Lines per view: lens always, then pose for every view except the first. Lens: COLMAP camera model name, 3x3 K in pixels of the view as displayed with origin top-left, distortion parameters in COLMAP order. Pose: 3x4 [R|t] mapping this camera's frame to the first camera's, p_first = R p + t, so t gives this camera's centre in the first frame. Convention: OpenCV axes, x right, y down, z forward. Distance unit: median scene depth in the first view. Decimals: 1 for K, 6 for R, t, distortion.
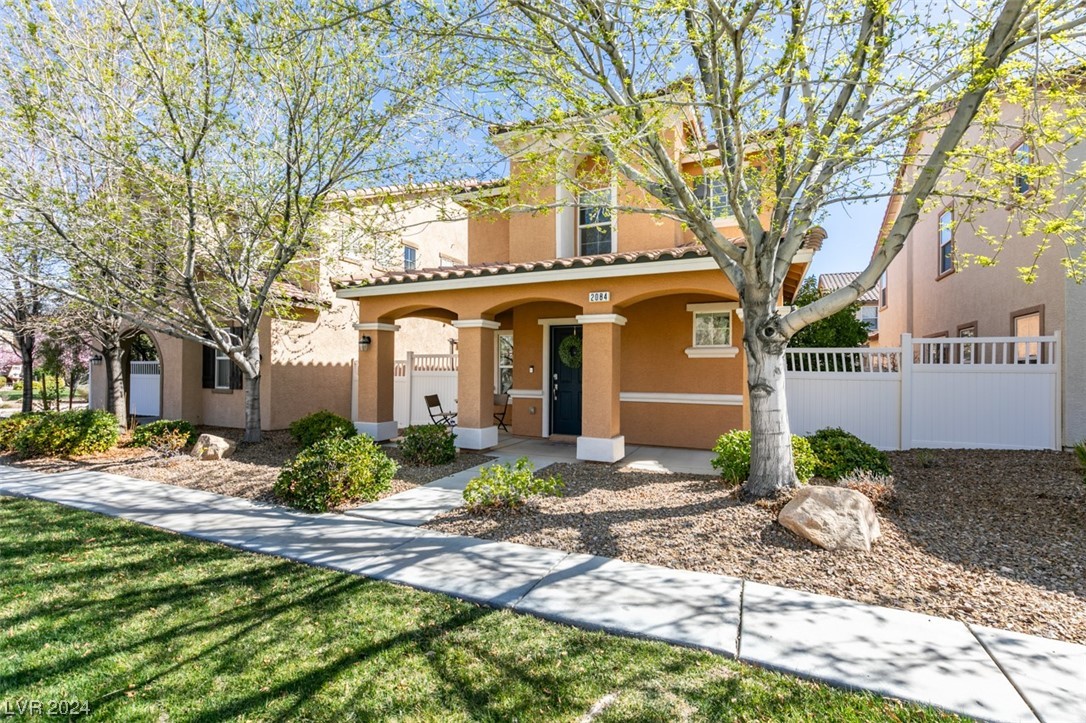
lens RADIAL K [[487.4, 0, 552.0], [0, 487.4, 361.4], [0, 0, 1]] dist [0.004929, -0.000512]
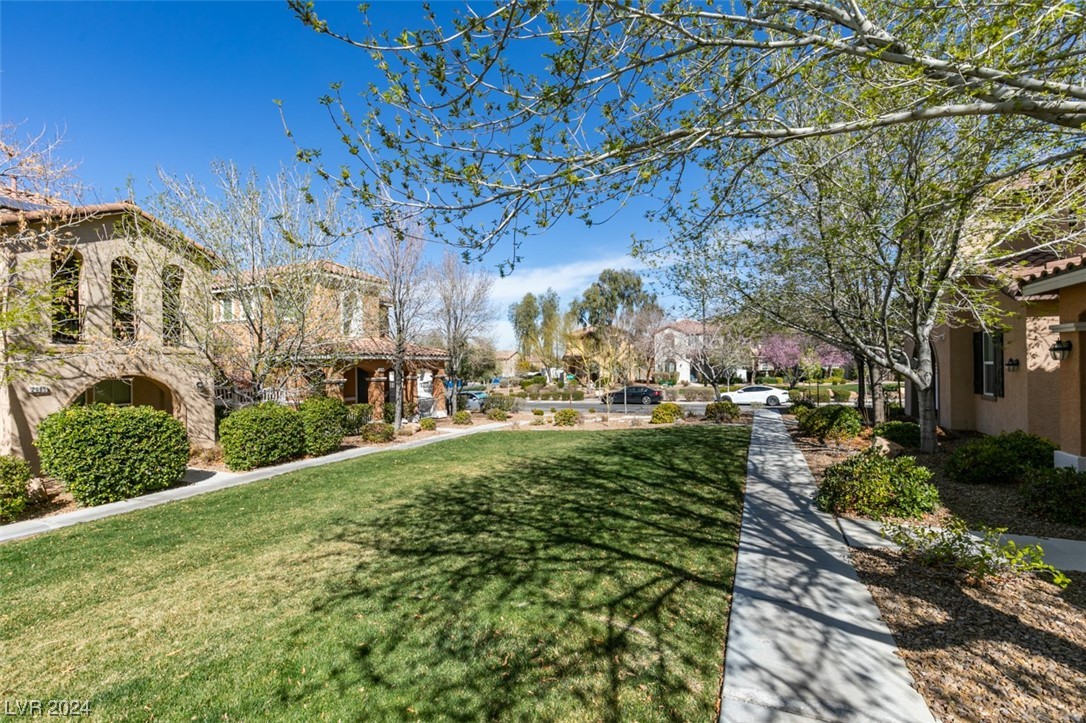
lens RADIAL K [[487.4, 0, 523.2], [0, 487.4, 364.0], [0, 0, 1]] dist [0.004929, -0.000512]
pose [[-0.020938, -0.005970, -0.999763, 0.892232], [0.029768, 0.999535, -0.006592, -0.078121], [0.999338, -0.029899, -0.020750, 0.371376]]
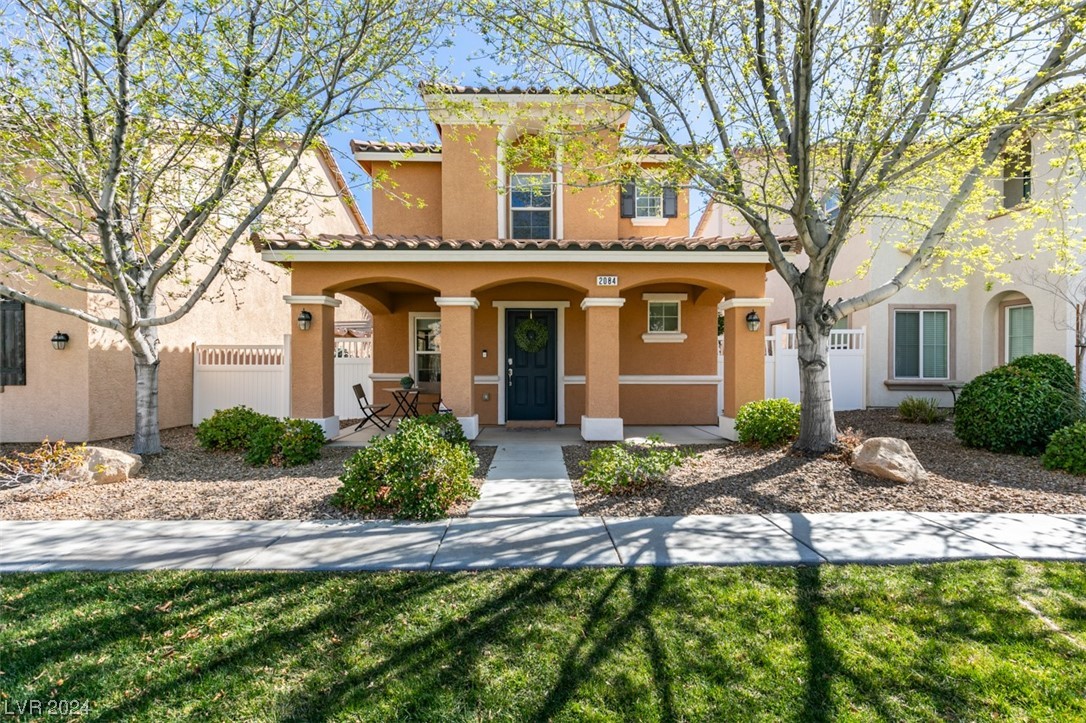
lens RADIAL K [[487.4, 0, 545.8], [0, 487.4, 363.4], [0, 0, 1]] dist [0.004929, -0.000512]
pose [[0.903423, -0.008371, 0.428668, -0.815349], [-0.001431, 0.999745, 0.022538, 0.032554], [-0.428748, -0.020975, 0.903181, 0.225506]]
